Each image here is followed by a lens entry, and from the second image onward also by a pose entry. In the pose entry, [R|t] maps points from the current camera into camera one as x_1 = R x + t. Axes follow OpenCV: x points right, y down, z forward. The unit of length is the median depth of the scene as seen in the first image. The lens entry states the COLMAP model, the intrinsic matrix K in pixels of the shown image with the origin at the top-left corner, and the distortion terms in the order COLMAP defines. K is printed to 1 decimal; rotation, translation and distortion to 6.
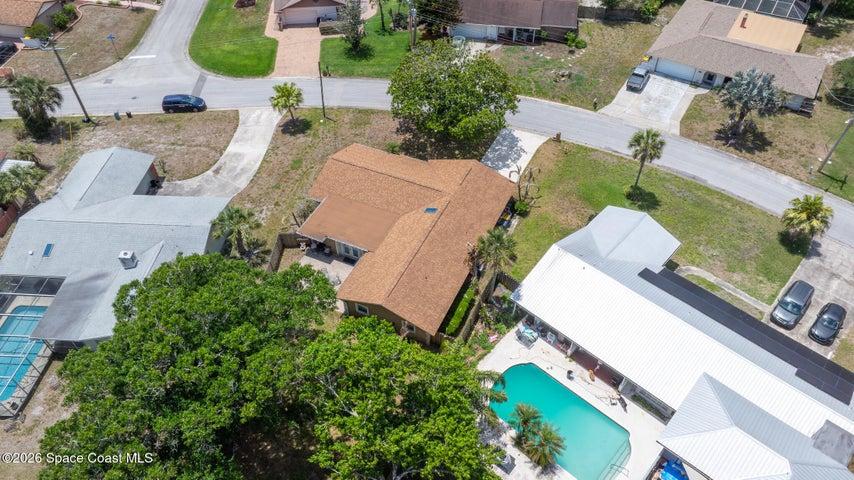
lens RADIAL K [[596.9, 0, 430.4], [0, 596.9, 238.2], [0, 0, 1]] dist [-0.023373, 0.006677]
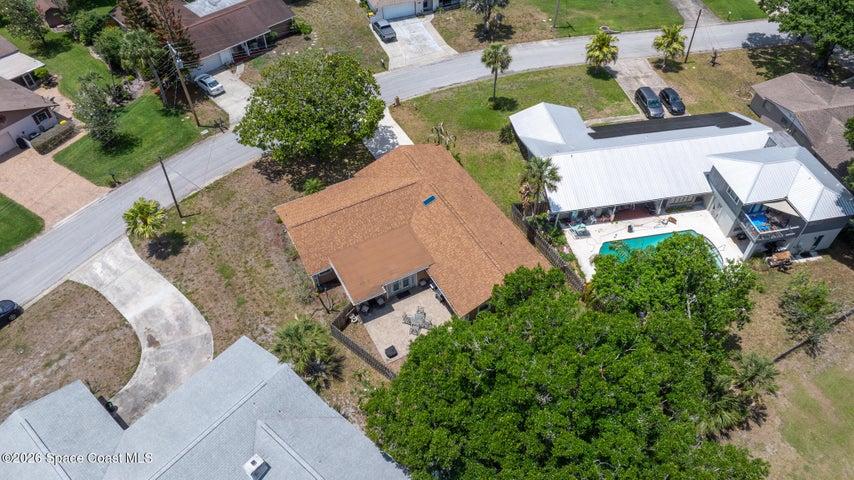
lens RADIAL K [[596.9, 0, 430.4], [0, 596.9, 238.2], [0, 0, 1]] dist [-0.023373, 0.006677]
pose [[0.599608, -0.579860, 0.551572, -0.473636], [0.579814, 0.789817, 0.200014, -0.159305], [-0.551621, 0.199879, 0.809791, 0.179741]]
